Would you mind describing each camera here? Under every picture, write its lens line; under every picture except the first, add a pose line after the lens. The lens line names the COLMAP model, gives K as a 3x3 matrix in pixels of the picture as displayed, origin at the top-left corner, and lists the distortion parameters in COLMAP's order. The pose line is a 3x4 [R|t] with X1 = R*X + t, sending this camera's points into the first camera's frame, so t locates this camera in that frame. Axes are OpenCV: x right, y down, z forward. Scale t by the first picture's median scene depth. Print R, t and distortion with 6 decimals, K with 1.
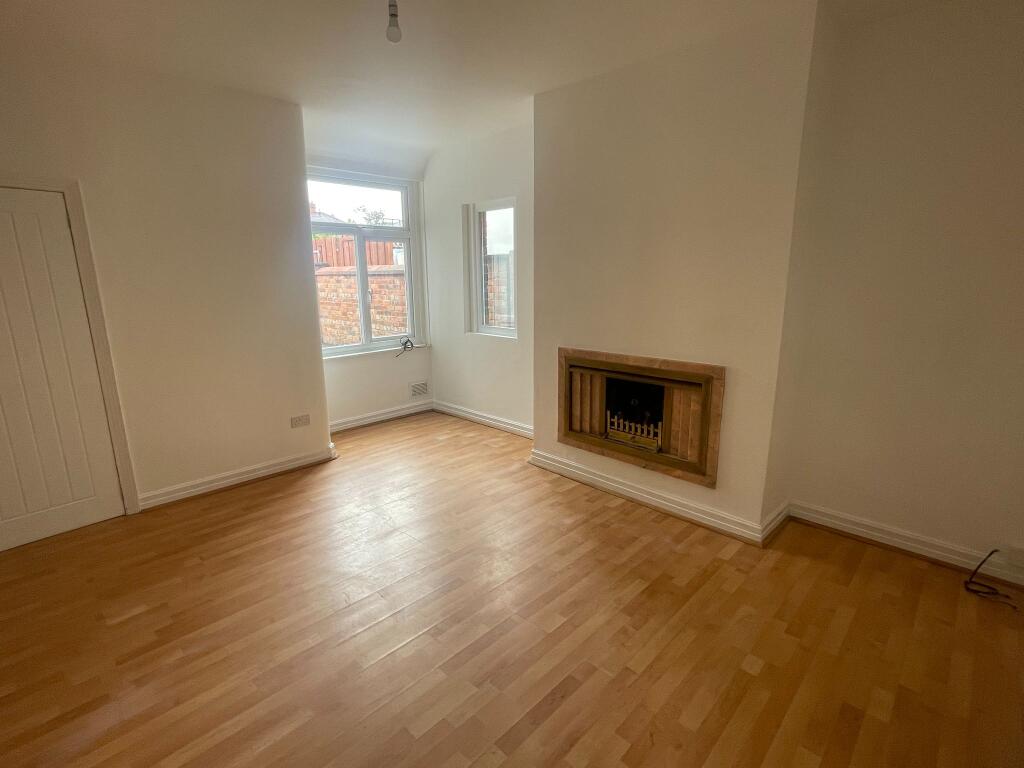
lens RADIAL K [[499.2, 0, 509.9], [0, 499.2, 383.2], [0, 0, 1]] dist [-0.000496, 0.000561]
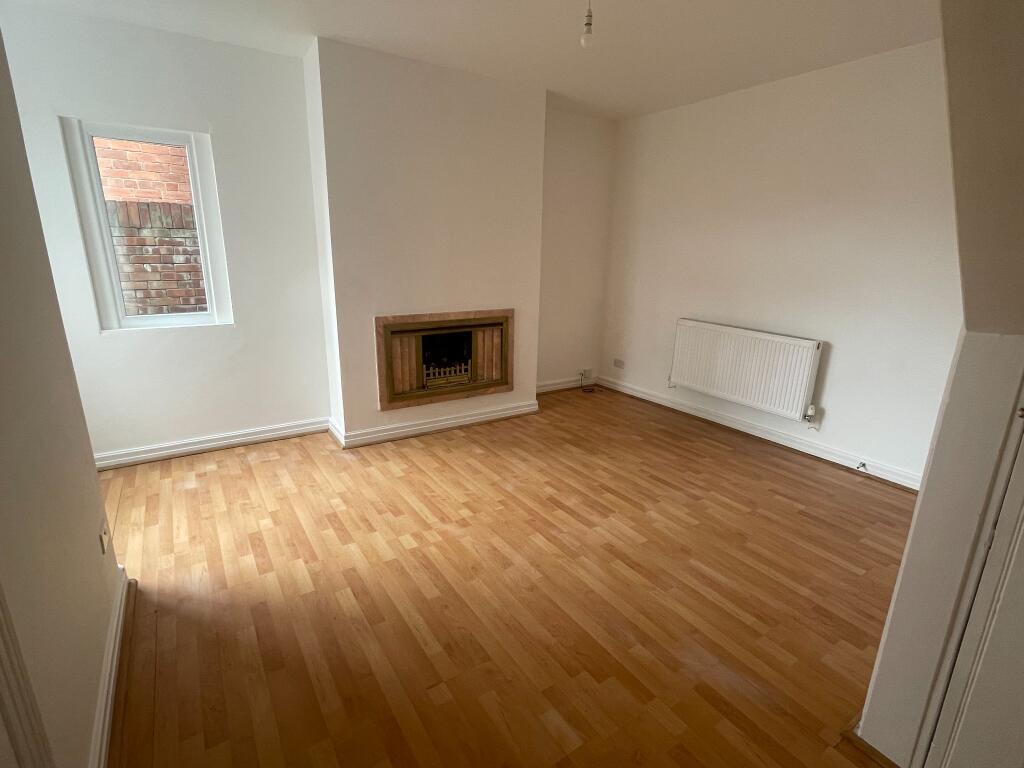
lens RADIAL K [[499.2, 0, 509.9], [0, 499.2, 383.2], [0, 0, 1]] dist [-0.000496, 0.000561]
pose [[0.205588, -0.247282, 0.946882, -0.932232], [0.189144, 0.959347, 0.209470, -0.117059], [-0.960186, 0.136033, 0.244002, 0.583582]]
